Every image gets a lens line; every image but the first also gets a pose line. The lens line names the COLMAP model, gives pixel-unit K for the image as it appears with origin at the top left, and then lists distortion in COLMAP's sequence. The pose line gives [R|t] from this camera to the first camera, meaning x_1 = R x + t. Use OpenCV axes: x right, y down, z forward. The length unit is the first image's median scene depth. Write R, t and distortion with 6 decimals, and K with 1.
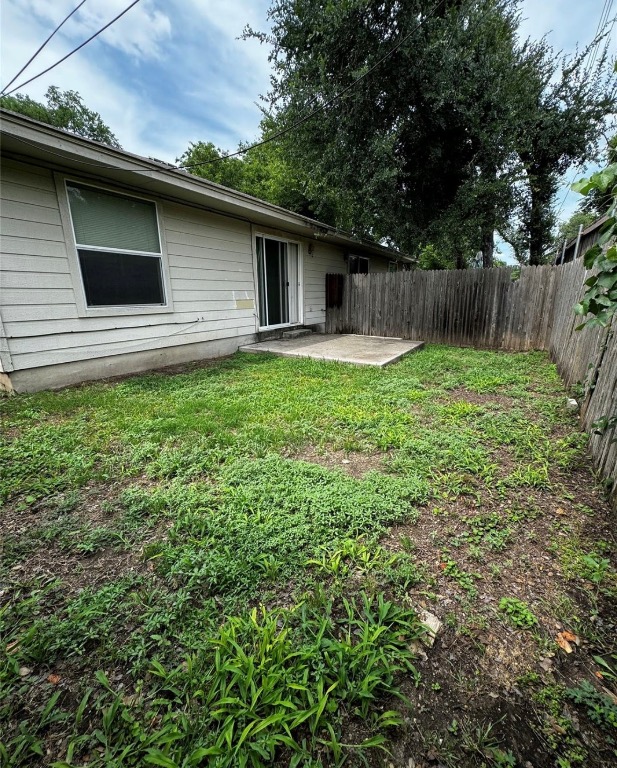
lens RADIAL K [[330.9, 0, 312.1], [0, 330.9, 379.3], [0, 0, 1]] dist [0.000512, -0.000384]
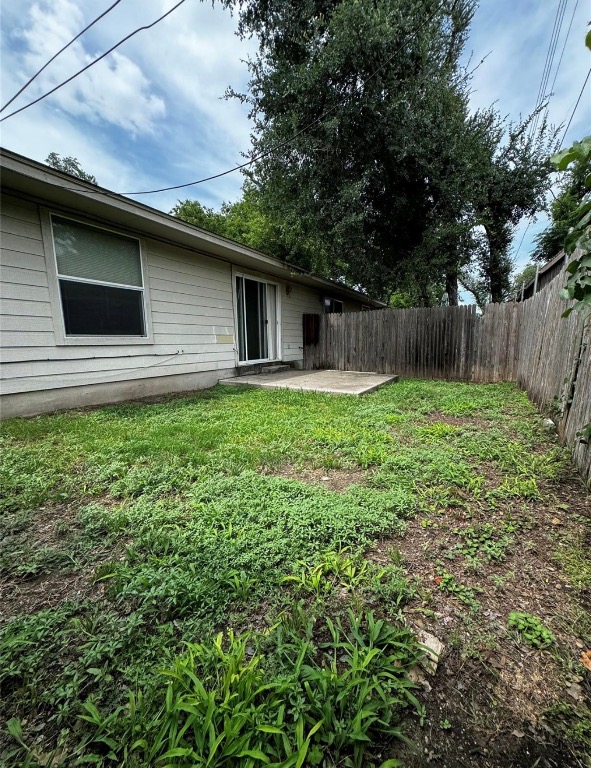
lens RADIAL K [[316.9, 0, 299.2], [0, 316.9, 389.1], [0, 0, 1]] dist [-0.000710, 0.000556]
pose [[0.999607, -0.008574, 0.026683, 0.002771], [0.011185, 0.994994, -0.099309, 0.054527], [-0.025697, 0.099568, 0.994699, 0.047209]]
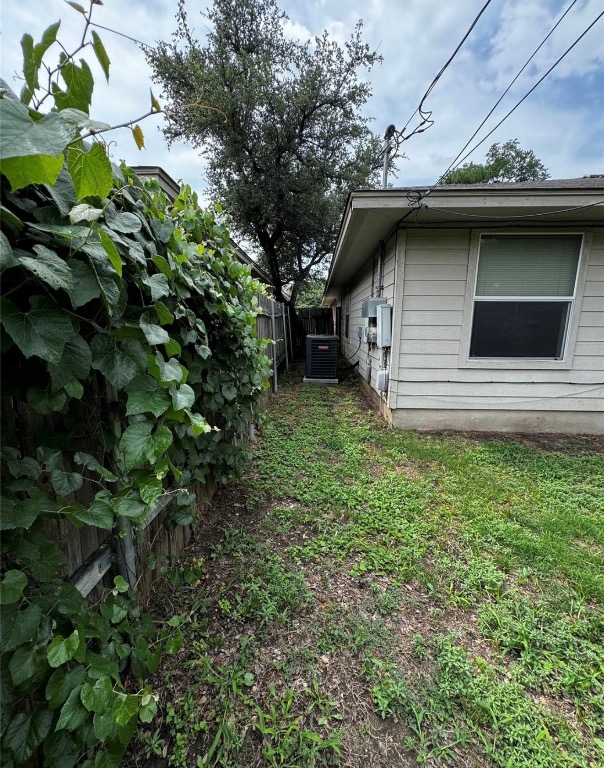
lens RADIAL K [[322.8, 0, 300.8], [0, 322.8, 384.1], [0, 0, 1]] dist [-0.004287, 0.000737]
pose [[0.478794, 0.173781, -0.860556, -0.095481], [-0.227239, 0.971340, 0.069723, -0.112868], [0.848009, 0.162169, 0.504562, 0.126714]]
